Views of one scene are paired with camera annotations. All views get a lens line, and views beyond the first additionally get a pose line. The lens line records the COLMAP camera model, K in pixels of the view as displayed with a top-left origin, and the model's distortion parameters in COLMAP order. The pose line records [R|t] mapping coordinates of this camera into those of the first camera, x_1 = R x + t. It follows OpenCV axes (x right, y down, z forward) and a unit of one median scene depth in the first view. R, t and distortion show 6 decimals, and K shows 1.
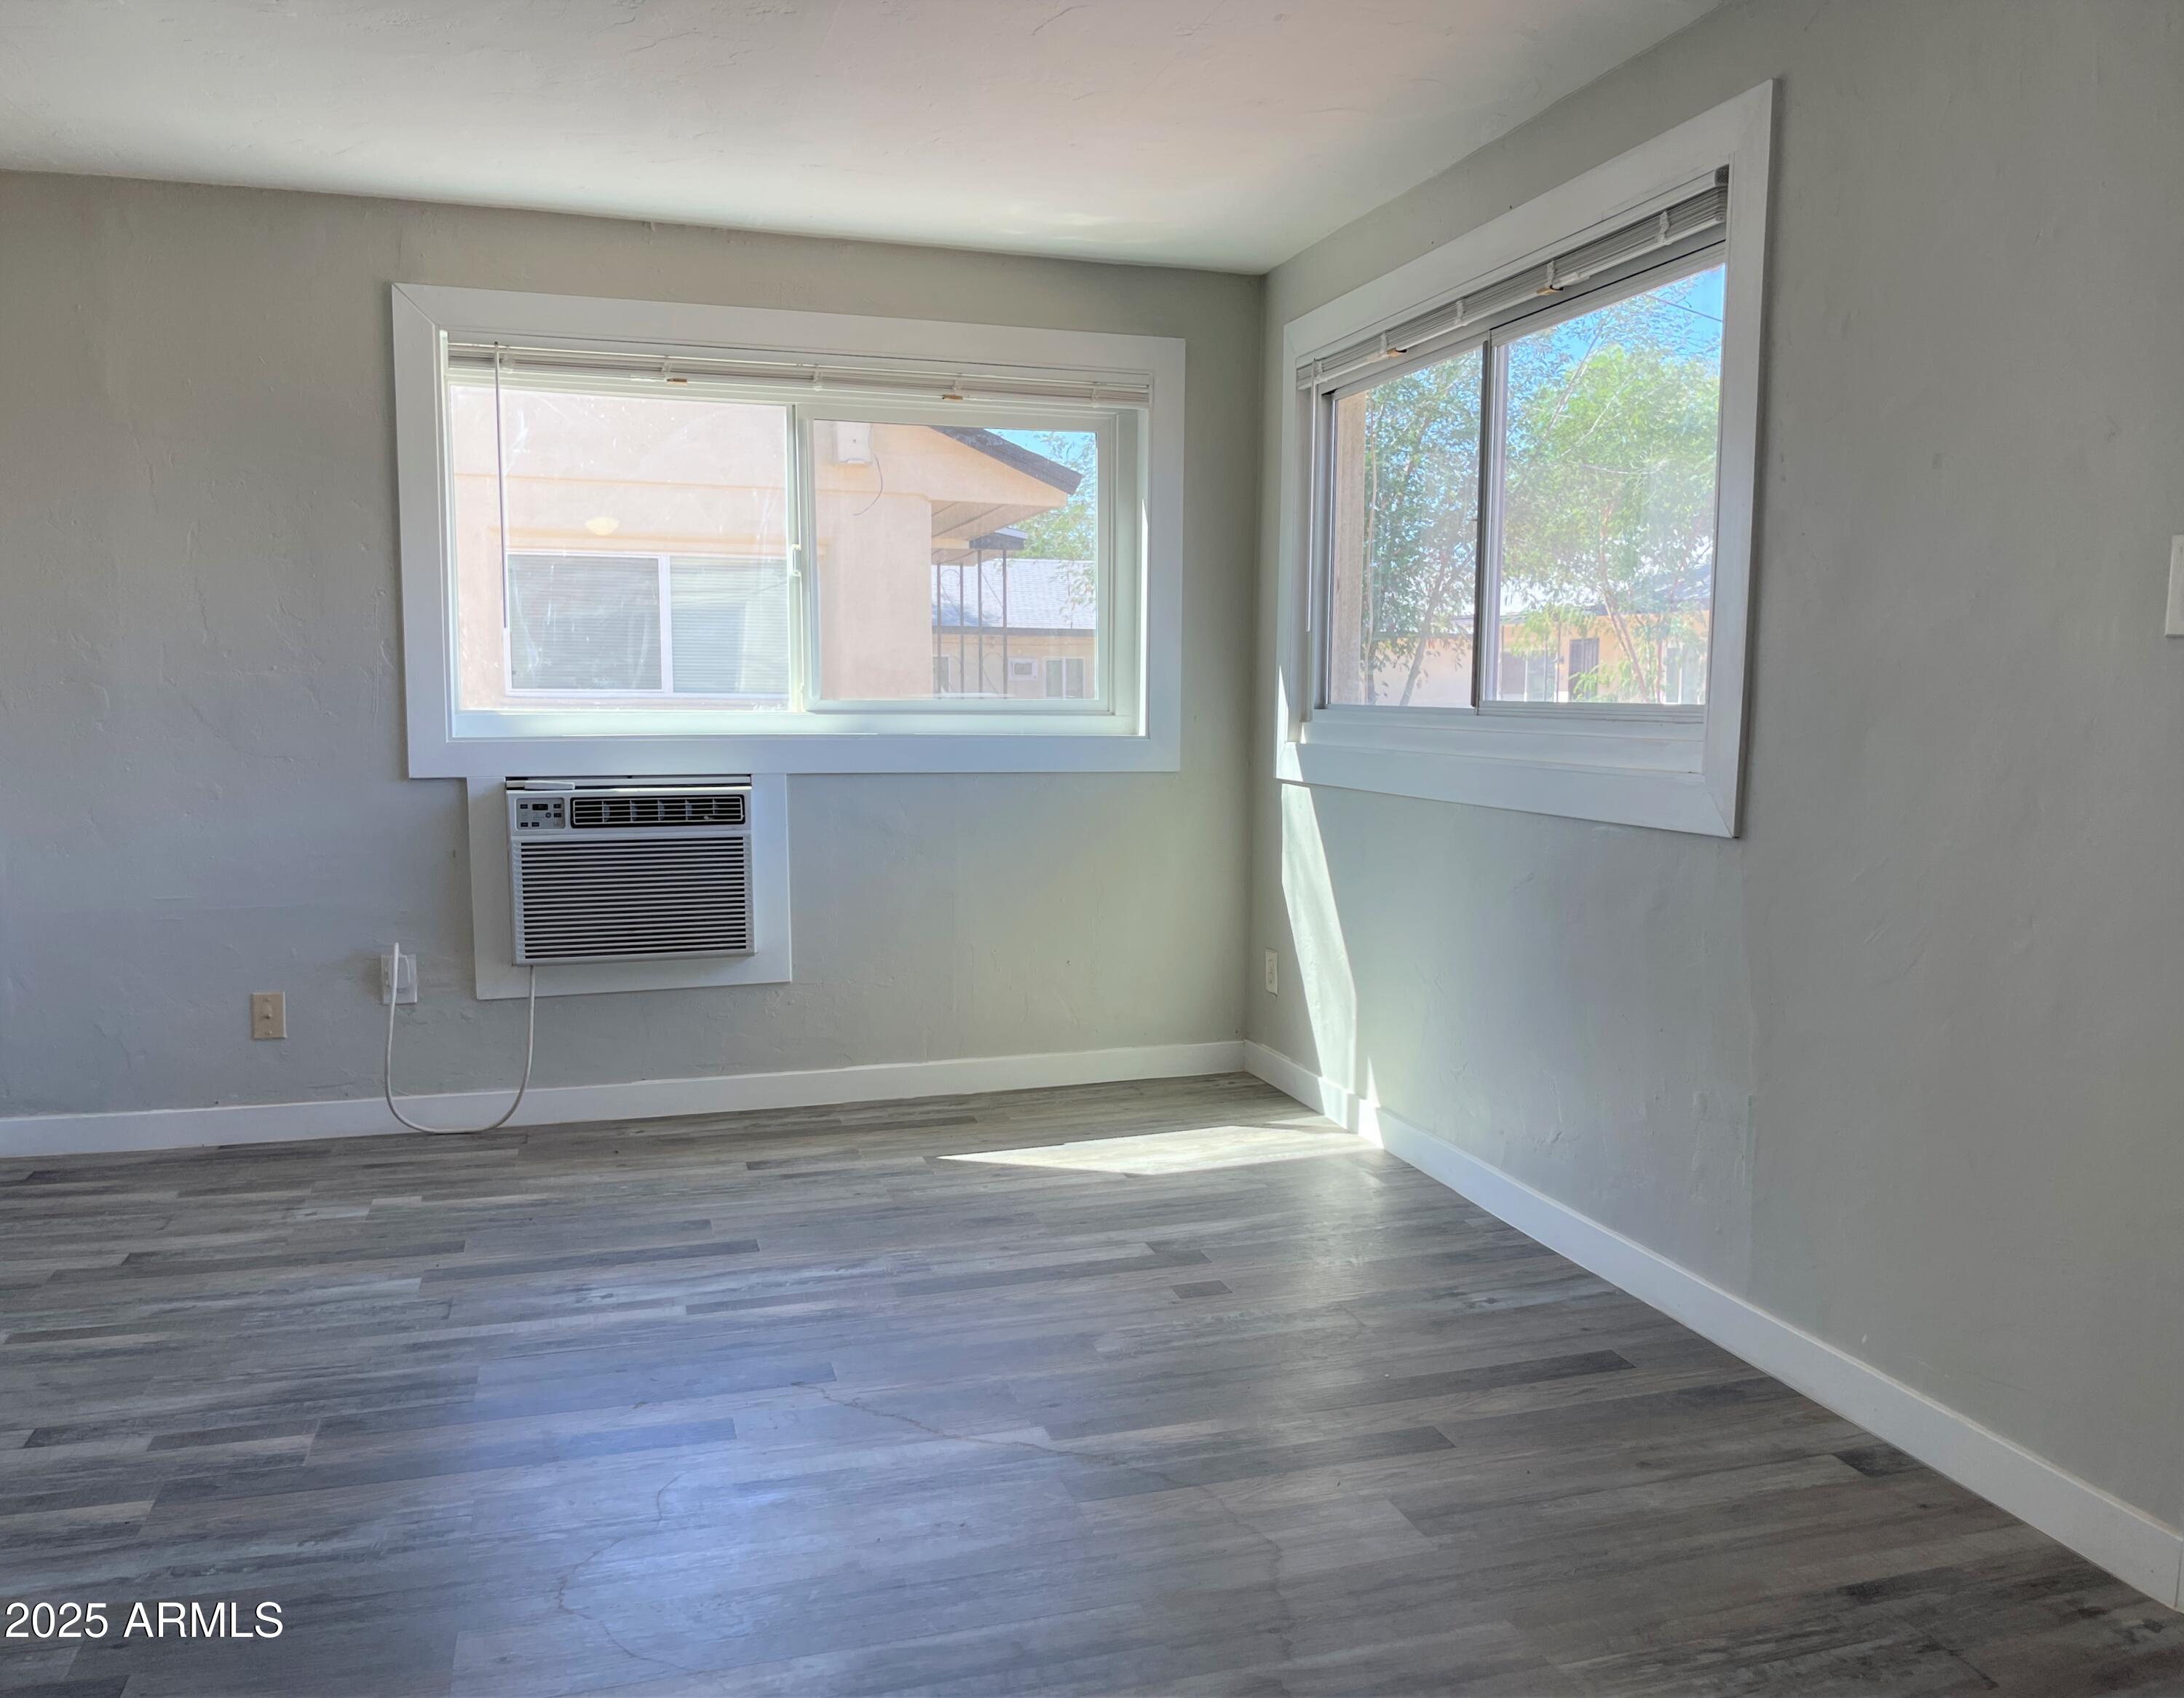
lens RADIAL K [[1728.4, 0, 1097.1], [0, 1728.4, 843.0], [0, 0, 1]] dist [0.053014, -0.073332]
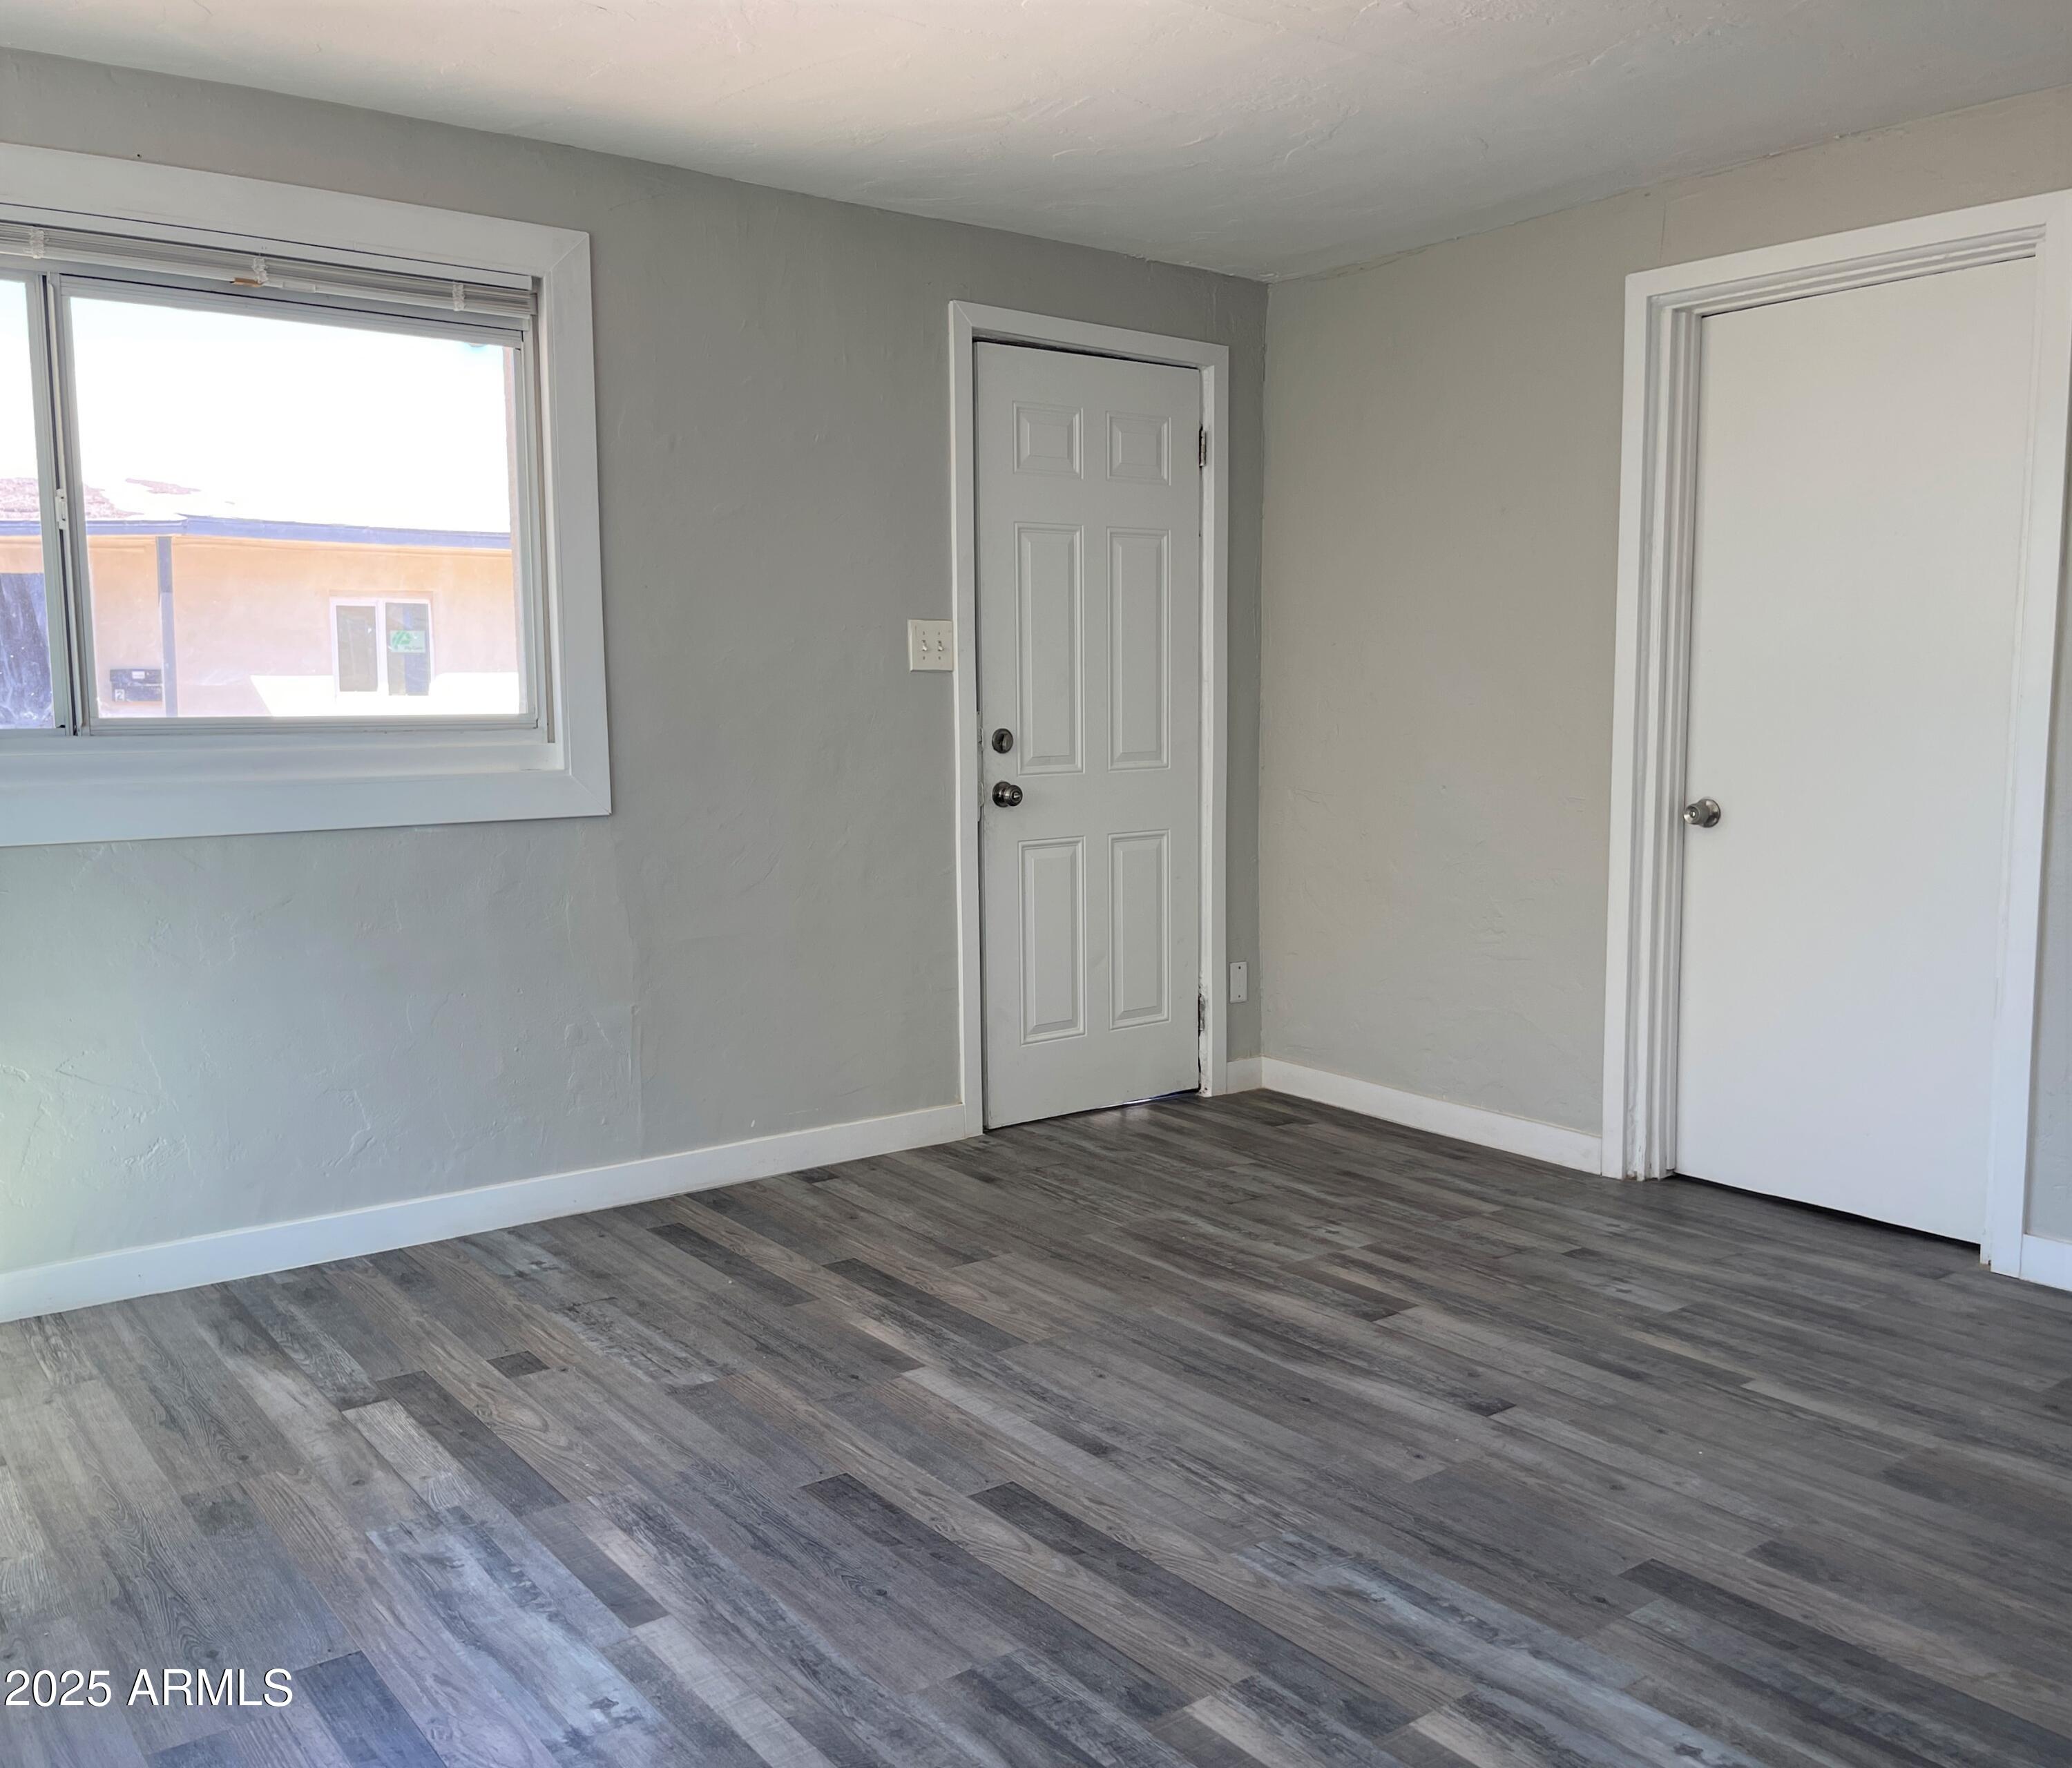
lens RADIAL K [[1813.5, 0, 1071.3], [0, 1813.5, 889.4], [0, 0, 1]] dist [0.009365, -0.000413]
pose [[-0.355268, -0.109154, 0.928370, -1.000880], [0.089312, 0.984652, 0.149949, -0.117831], [-0.930488, 0.136186, -0.340066, 1.127839]]
